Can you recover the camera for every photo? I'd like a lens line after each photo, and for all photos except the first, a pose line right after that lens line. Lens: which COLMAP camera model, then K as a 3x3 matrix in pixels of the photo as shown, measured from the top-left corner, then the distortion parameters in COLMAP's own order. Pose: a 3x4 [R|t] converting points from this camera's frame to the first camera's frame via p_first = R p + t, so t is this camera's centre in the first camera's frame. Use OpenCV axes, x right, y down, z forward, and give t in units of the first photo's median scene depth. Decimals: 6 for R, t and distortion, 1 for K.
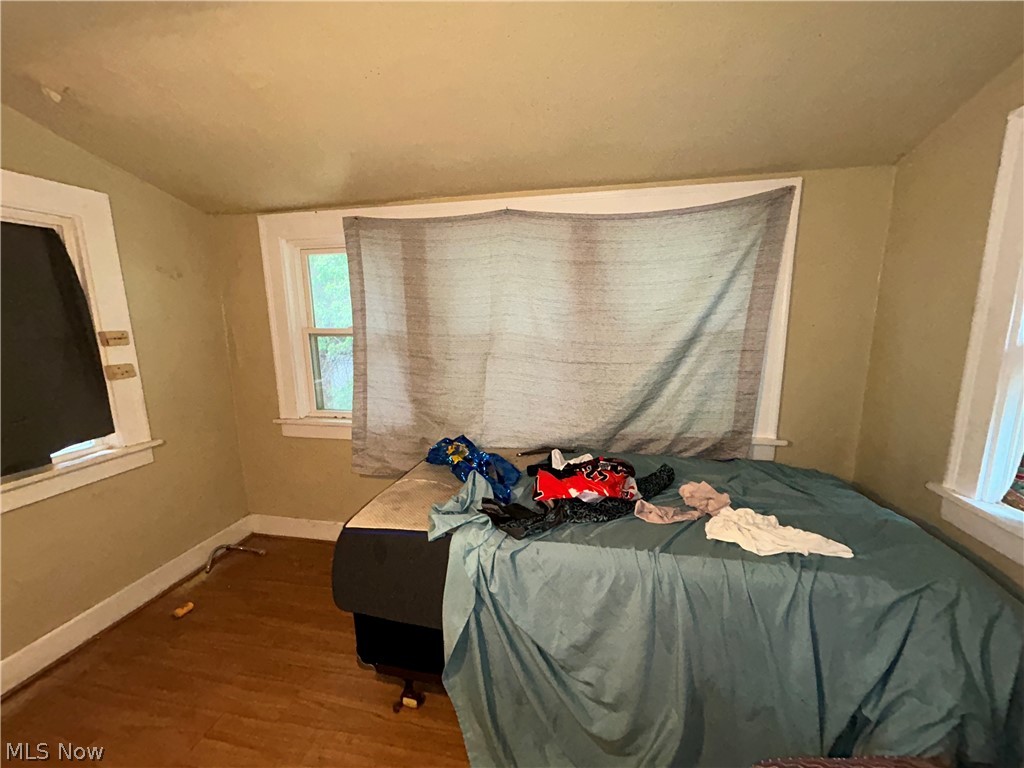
lens RADIAL K [[418.8, 0, 509.9], [0, 418.8, 385.2], [0, 0, 1]] dist [0.001770, -0.000096]
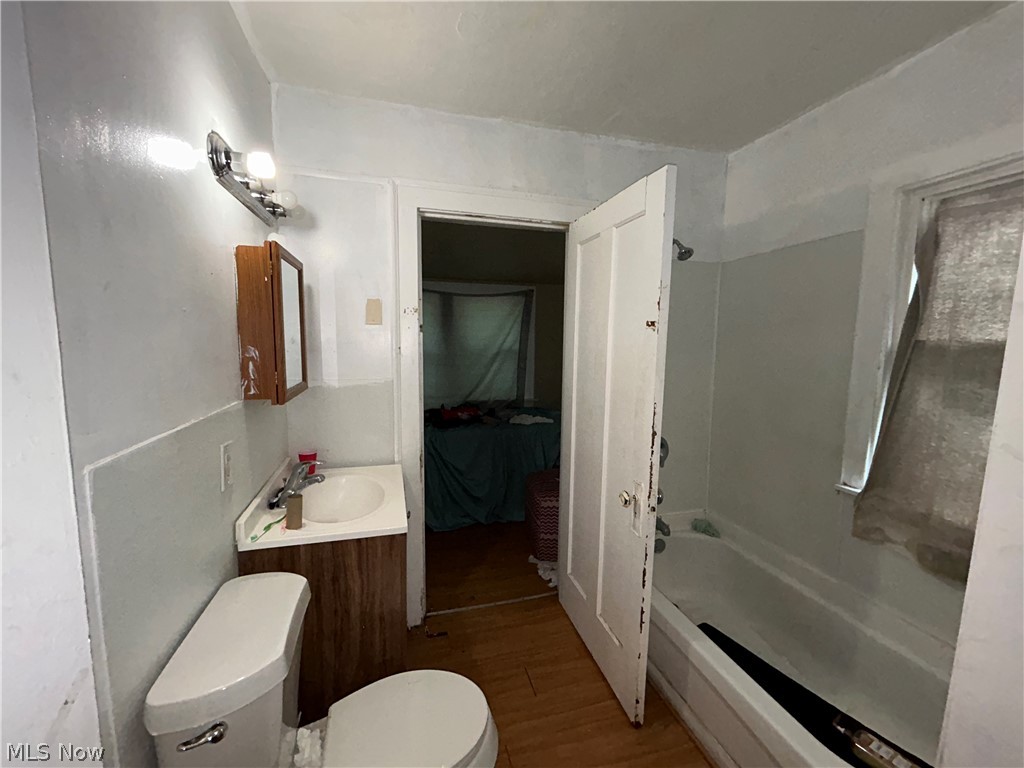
lens RADIAL K [[418.8, 0, 512.4], [0, 418.8, 385.9], [0, 0, 1]] dist [0.001770, -0.000096]
pose [[0.880061, -0.021546, 0.474372, -0.566832], [0.052745, 0.997224, -0.052560, 0.192793], [-0.471923, 0.071276, 0.878754, -0.990206]]
